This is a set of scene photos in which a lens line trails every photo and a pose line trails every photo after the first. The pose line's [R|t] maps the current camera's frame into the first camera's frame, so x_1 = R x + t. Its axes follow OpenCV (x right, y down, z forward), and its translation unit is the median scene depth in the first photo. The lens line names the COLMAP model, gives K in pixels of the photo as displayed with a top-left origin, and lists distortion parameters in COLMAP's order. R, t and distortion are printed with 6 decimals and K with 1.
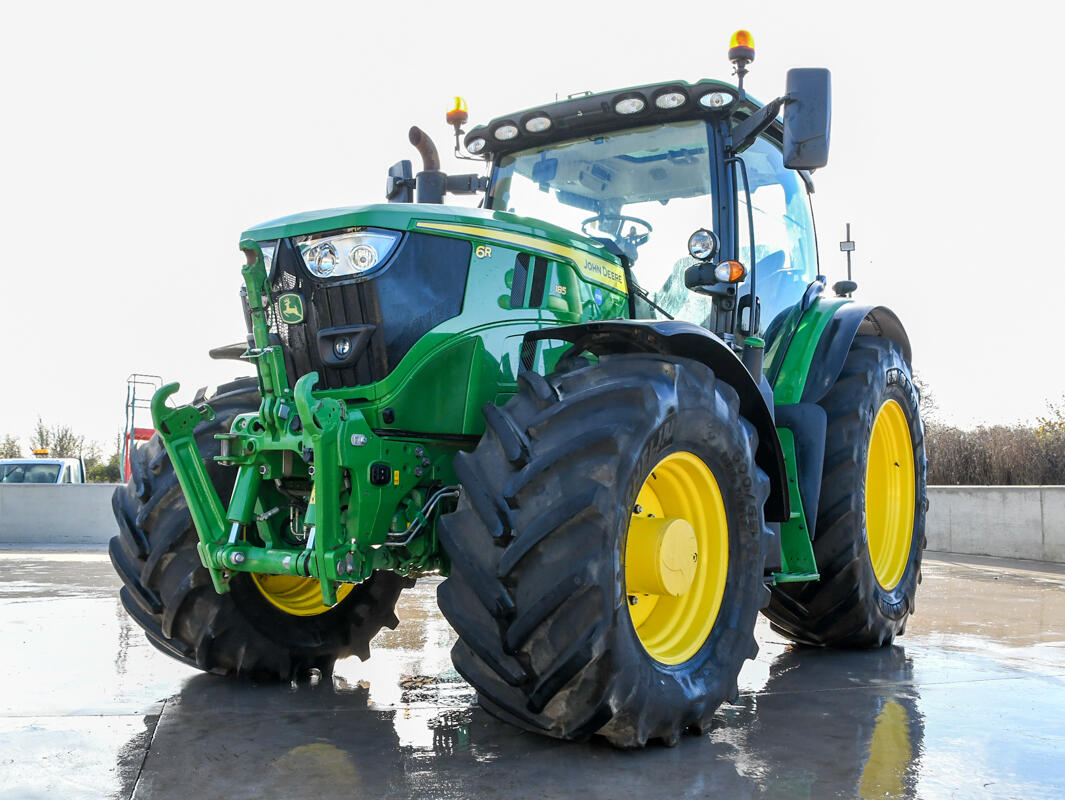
lens RADIAL K [[845.2, 0, 532.7], [0, 845.2, 433.2], [0, 0, 1]] dist [-0.076046, -0.000981]
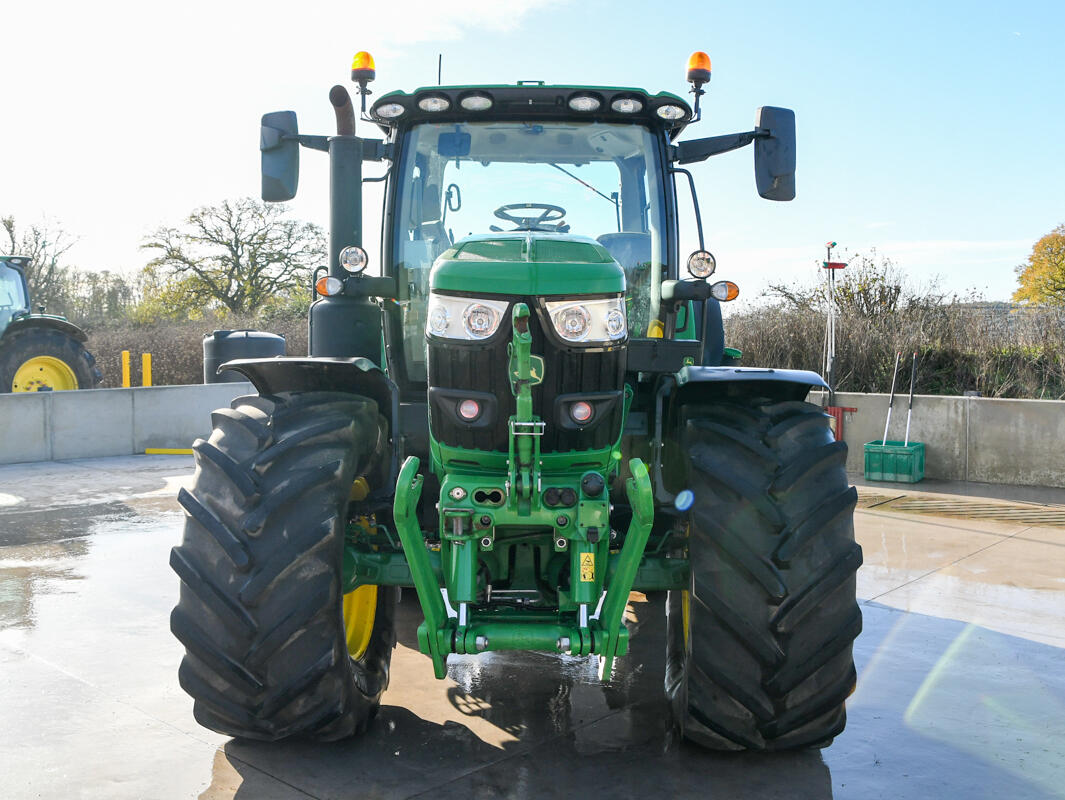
lens RADIAL K [[853.2, 0, 532.5], [0, 853.2, 400.0], [0, 0, 1]] dist [-0.064077, -0.002138]
pose [[0.897210, -0.028887, 0.440659, -0.434758], [-0.002961, 0.997442, 0.071417, -0.114420], [-0.441595, -0.065380, 0.894829, 0.090007]]
